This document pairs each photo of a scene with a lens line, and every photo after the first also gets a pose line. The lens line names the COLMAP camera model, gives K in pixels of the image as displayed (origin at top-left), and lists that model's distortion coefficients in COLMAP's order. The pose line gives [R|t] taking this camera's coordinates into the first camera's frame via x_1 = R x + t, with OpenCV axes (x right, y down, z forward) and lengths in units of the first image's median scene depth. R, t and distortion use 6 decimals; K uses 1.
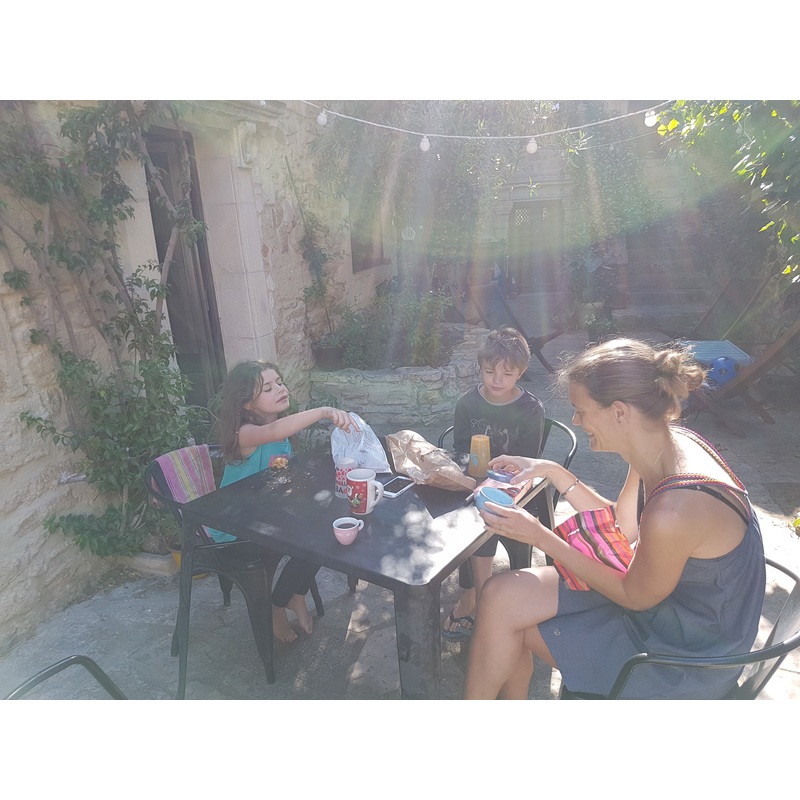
lens RADIAL K [[635.2, 0, 400.3], [0, 635.2, 420.1], [0, 0, 1]] dist [0.058500, -0.066251]
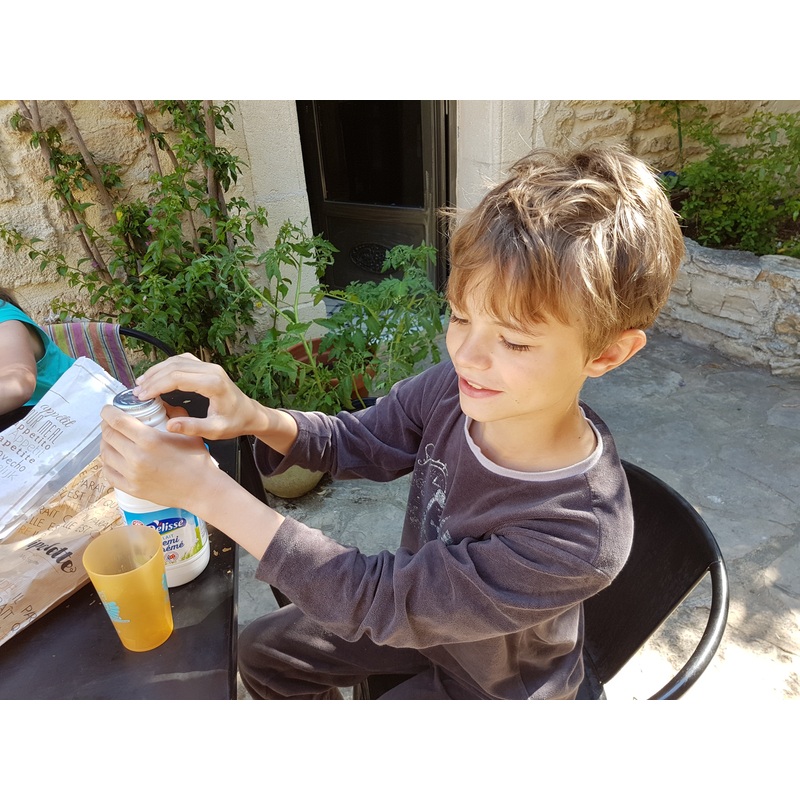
lens RADIAL K [[635.2, 0, 400.3], [0, 635.2, 420.1], [0, 0, 1]] dist [0.058500, -0.066251]
pose [[0.695249, 0.370487, -0.615928, 0.309658], [-0.195012, 0.922008, 0.334471, -0.137693], [0.691808, -0.112427, 0.713275, 0.682553]]
